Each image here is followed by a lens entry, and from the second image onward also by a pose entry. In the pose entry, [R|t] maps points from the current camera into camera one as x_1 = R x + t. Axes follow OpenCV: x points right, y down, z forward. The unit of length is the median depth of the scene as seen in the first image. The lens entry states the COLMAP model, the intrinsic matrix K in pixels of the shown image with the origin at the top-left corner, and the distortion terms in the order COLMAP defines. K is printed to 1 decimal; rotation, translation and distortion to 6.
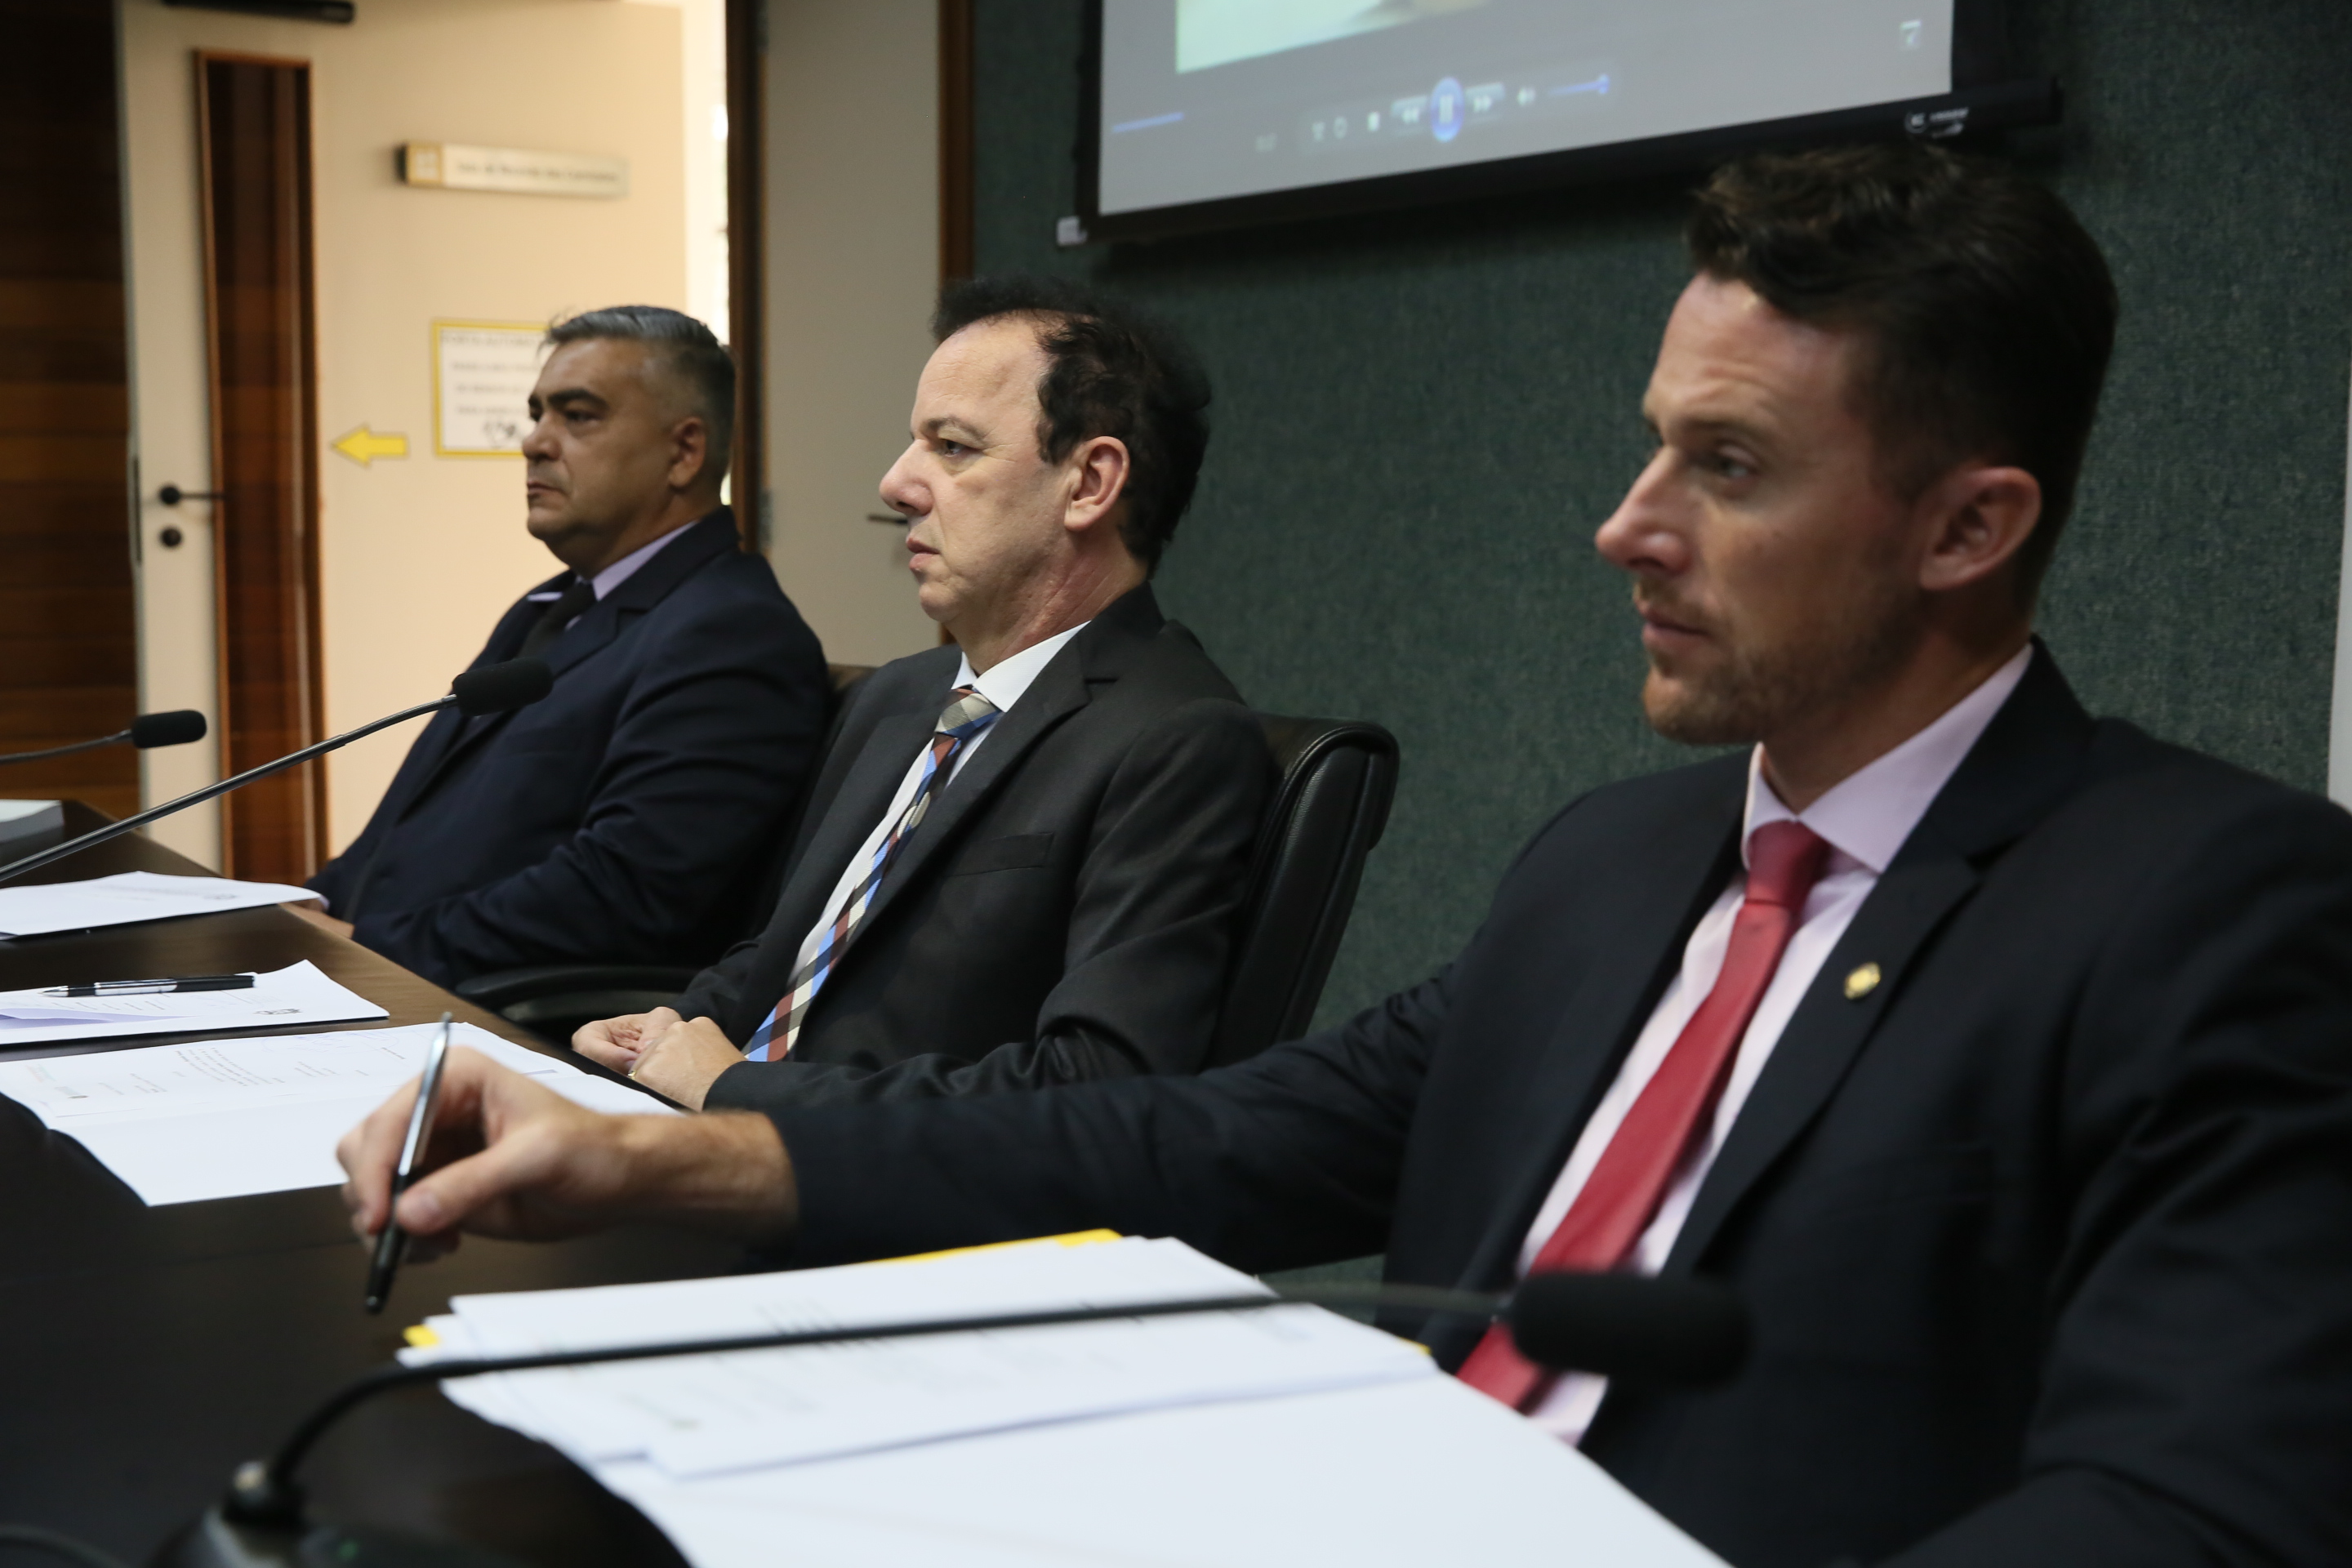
lens RADIAL K [[3259.8, 0, 1176.0], [0, 3259.8, 784.0], [0, 0, 1]] dist [0.017572, 0.368207]
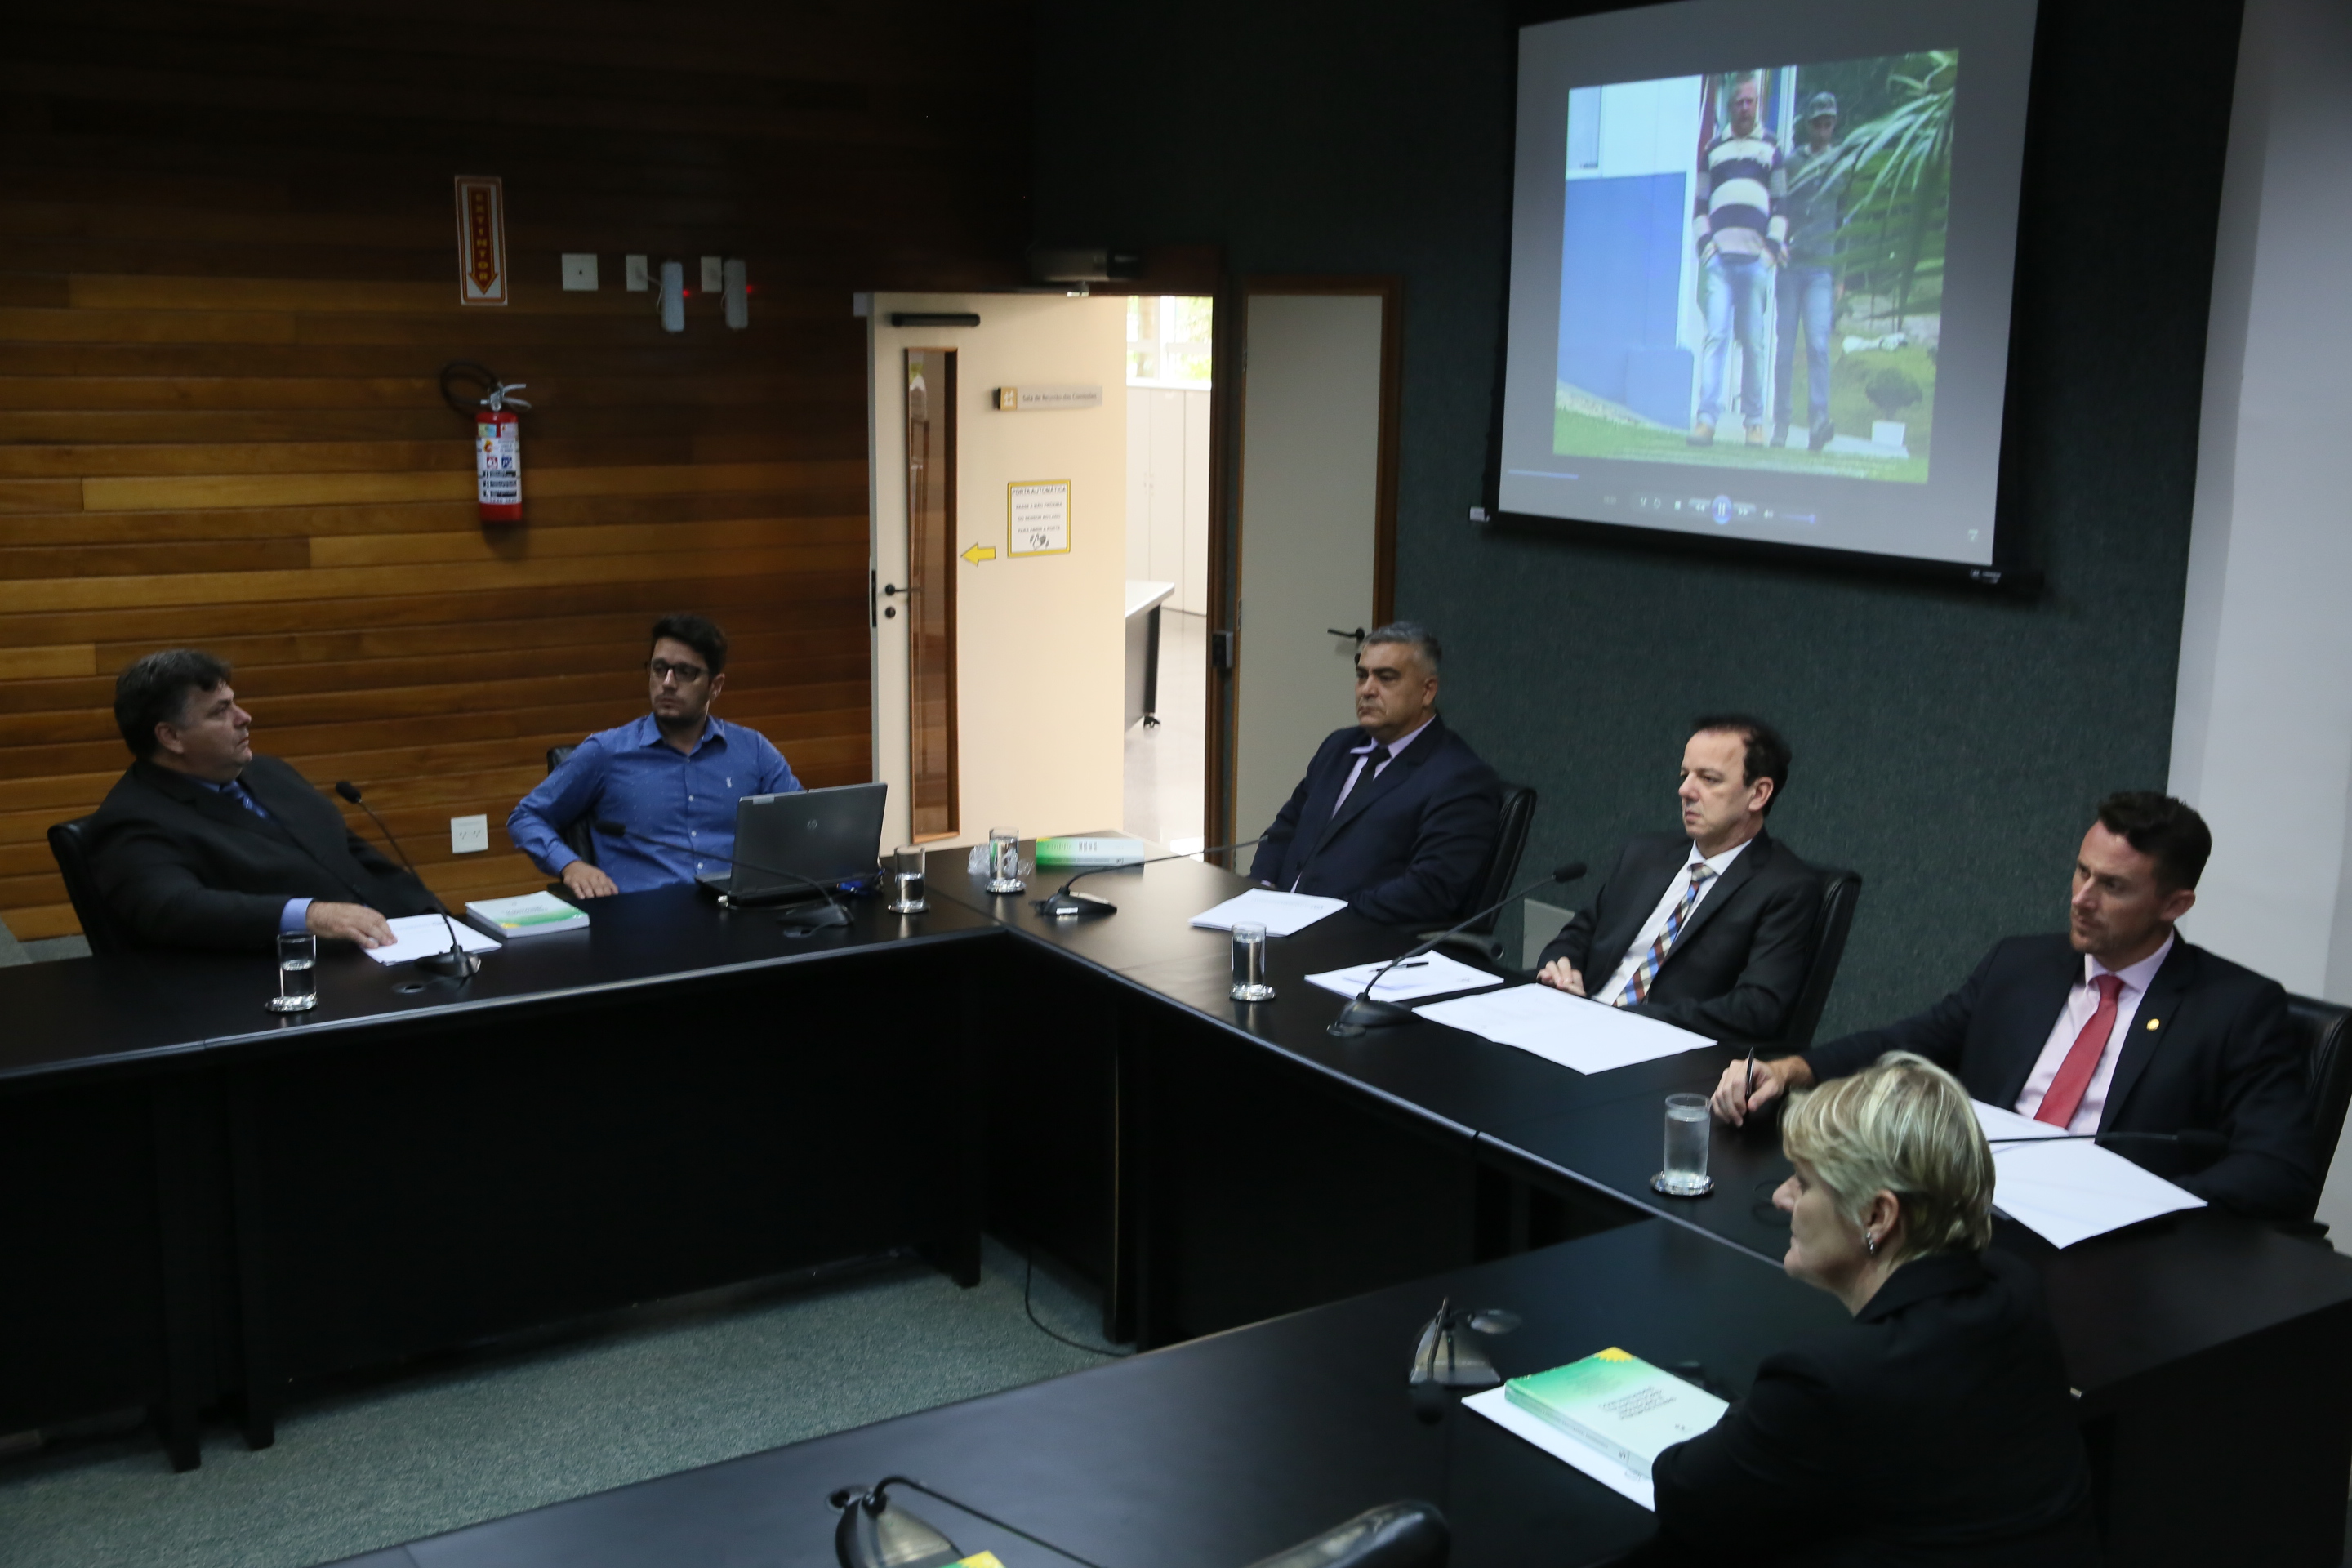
lens RADIAL K [[2451.7, 0, 1176.0], [0, 2451.7, 784.0], [0, 0, 1]] dist [0.025779, 0.032053]
pose [[0.996734, -0.010340, 0.080094, -0.533122], [0.002432, 0.995163, 0.098204, -0.236384], [-0.080722, -0.097689, 0.991938, -0.805240]]
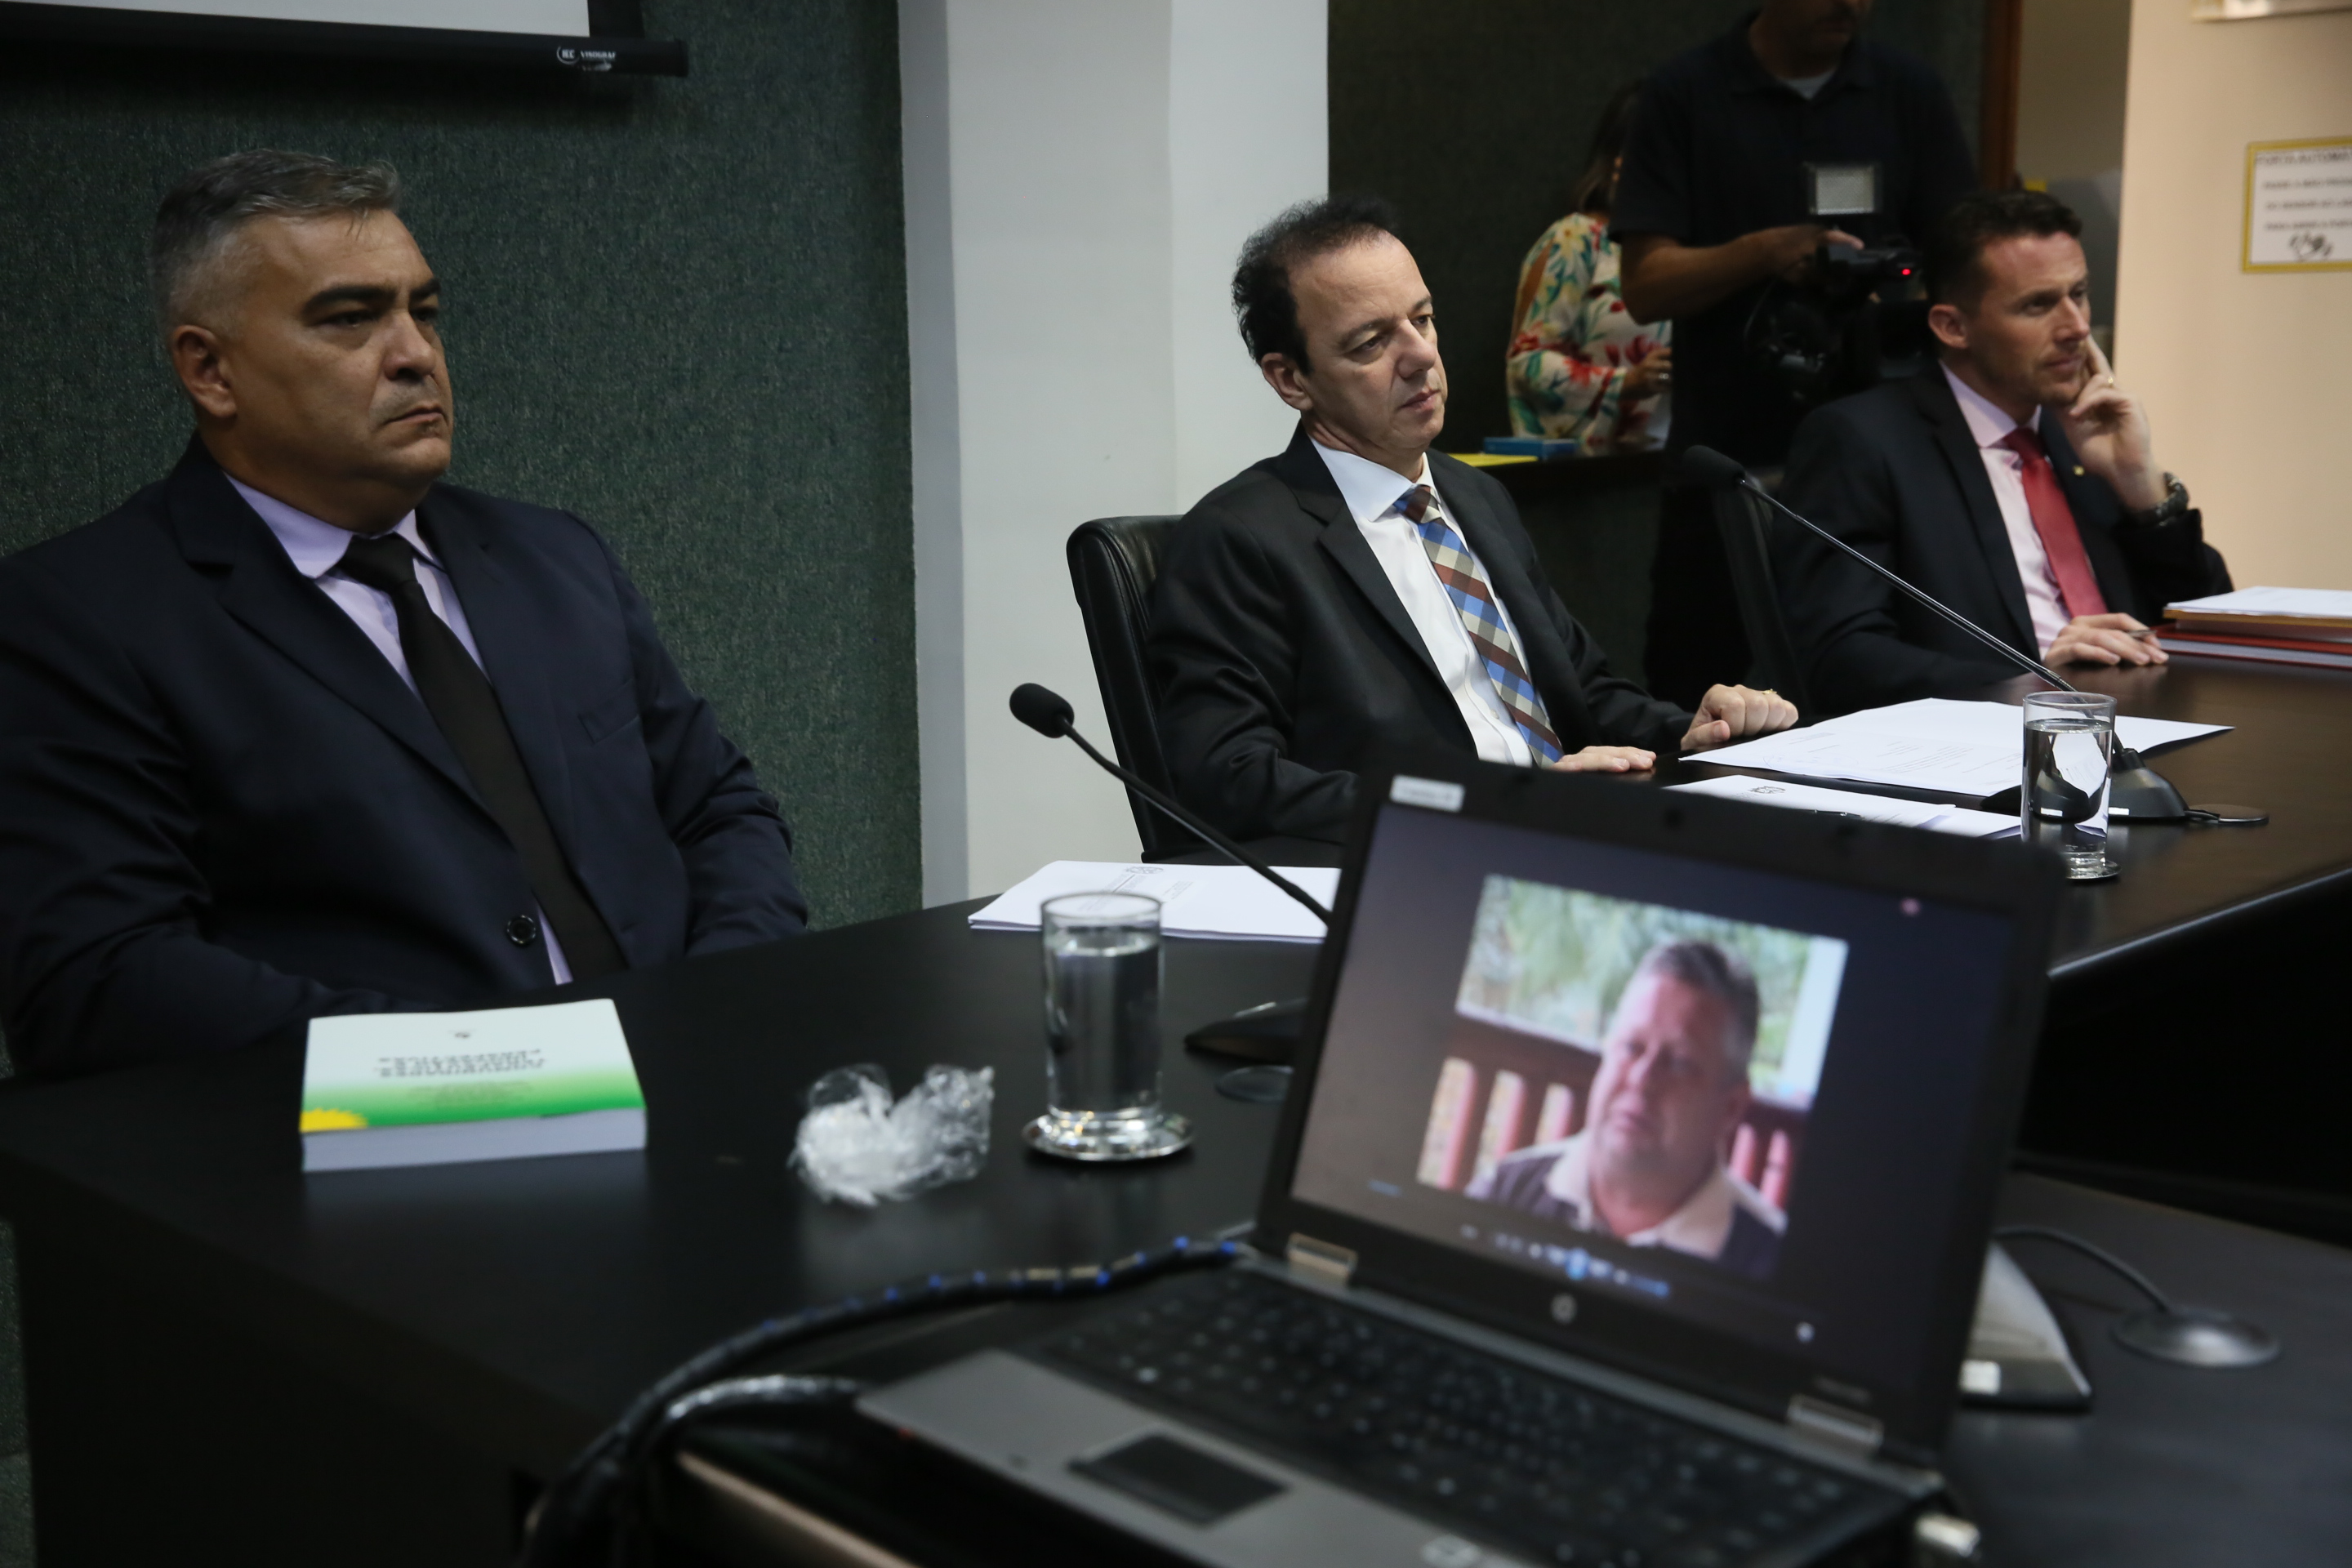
lens RADIAL K [[2912.8, 0, 1176.0], [0, 2912.8, 784.0], [0, 0, 1]] dist [0.047000, 0.065541]
pose [[-0.272255, -0.174489, 0.946272, -0.985737], [0.101870, 0.972667, 0.208666, -0.146366], [-0.956817, 0.153207, -0.247038, 1.139009]]
